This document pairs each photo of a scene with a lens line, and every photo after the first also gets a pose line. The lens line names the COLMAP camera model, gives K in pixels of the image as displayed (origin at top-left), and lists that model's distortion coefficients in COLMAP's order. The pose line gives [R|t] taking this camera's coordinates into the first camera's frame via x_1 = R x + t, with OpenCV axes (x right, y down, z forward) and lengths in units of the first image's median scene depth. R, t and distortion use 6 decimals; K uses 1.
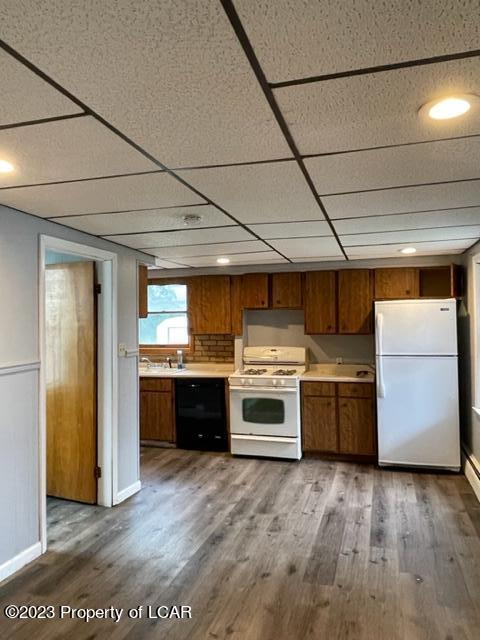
lens RADIAL K [[476.0, 0, 240.2], [0, 476.0, 317.8], [0, 0, 1]] dist [-0.002484, -0.003006]
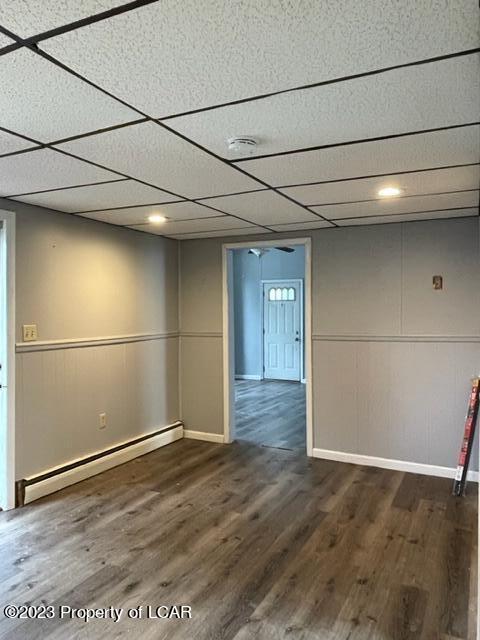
lens RADIAL K [[476.0, 0, 240.2], [0, 476.0, 319.6], [0, 0, 1]] dist [-0.002484, -0.003006]
pose [[-0.982962, 0.004835, 0.183743, -0.253879], [0.004252, 0.999985, -0.003570, 0.057785], [-0.183758, -0.002728, -0.982968, 1.895993]]
